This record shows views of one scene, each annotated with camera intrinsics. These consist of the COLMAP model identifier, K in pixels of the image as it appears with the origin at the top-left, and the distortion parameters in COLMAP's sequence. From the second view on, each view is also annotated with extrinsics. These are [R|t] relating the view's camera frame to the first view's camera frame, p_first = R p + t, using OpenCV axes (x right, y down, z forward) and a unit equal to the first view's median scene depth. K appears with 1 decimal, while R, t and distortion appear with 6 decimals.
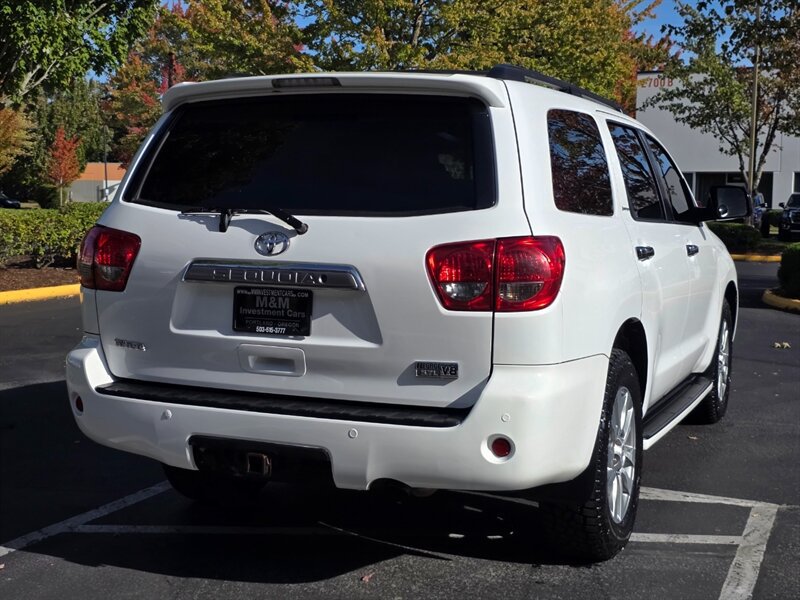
lens RADIAL K [[1106.6, 0, 400.0], [0, 1106.6, 300.0], [0, 0, 1]] dist [0.095123, -0.142551]
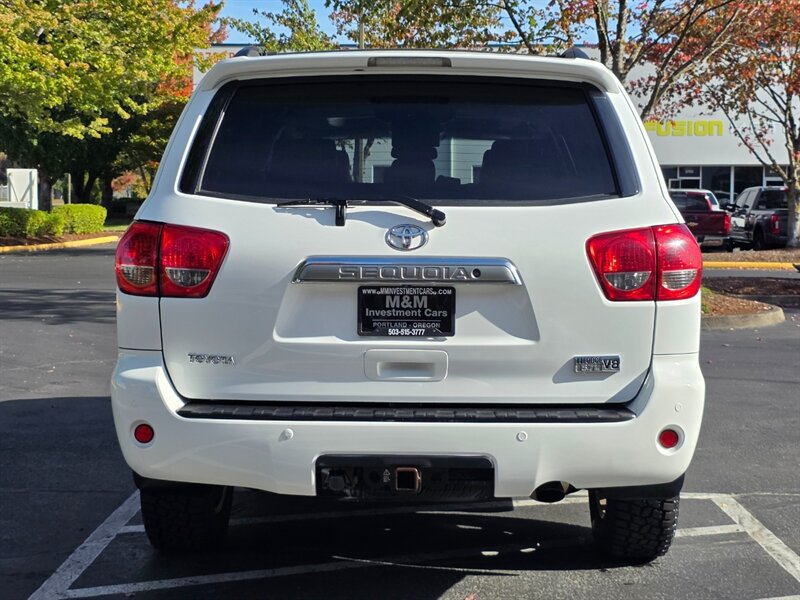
lens RADIAL K [[1353.4, 0, 405.7], [0, 1353.4, 285.5], [0, 0, 1]] dist [0.096633, -0.138131]
pose [[0.924425, -0.031761, 0.380038, -0.485671], [0.041182, 0.999012, -0.016683, 0.006636], [-0.379133, 0.031073, 0.924820, -0.026860]]
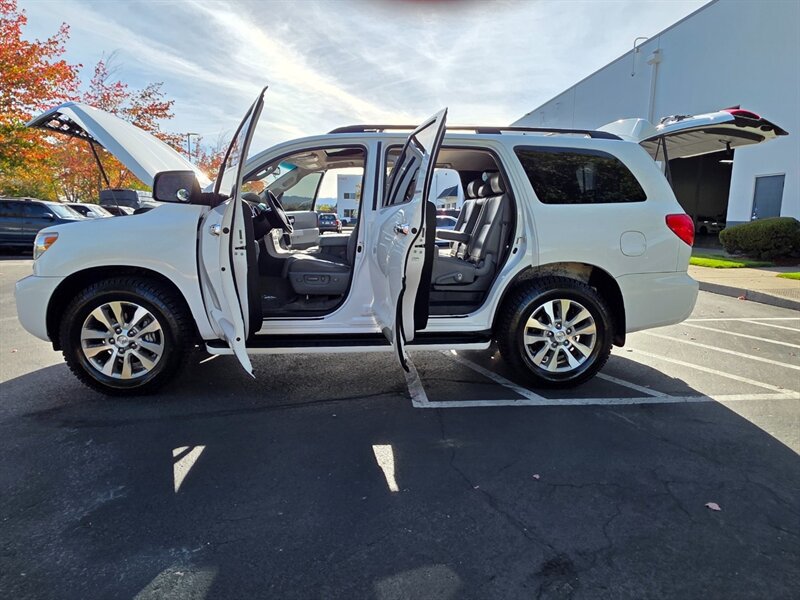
lens RADIAL K [[511.9, 0, 400.0], [0, 511.9, 300.0], [0, 0, 1]] dist [0.003071, -0.000453]
pose [[-0.478202, -0.153344, 0.864759, -0.836572], [0.056172, 0.977283, 0.204360, -0.132469], [-0.876452, 0.146301, -0.458725, 1.885136]]
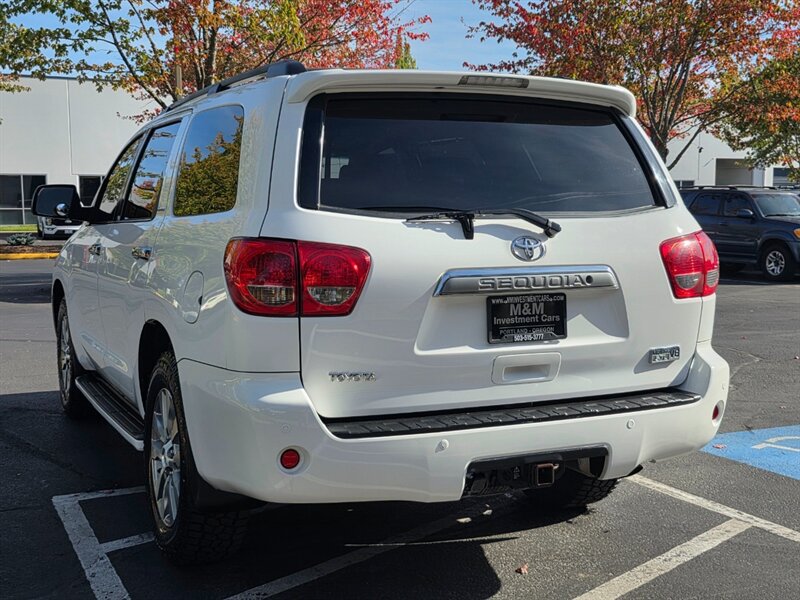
lens RADIAL K [[1007.3, 0, 407.7], [0, 1007.3, 317.1], [0, 0, 1]] dist [0.083522, -0.061388]
pose [[0.659185, -0.097066, 0.745690, -0.761882], [0.078355, 0.995102, 0.060267, -0.047124], [-0.747888, 0.018701, 0.663562, 0.443100]]
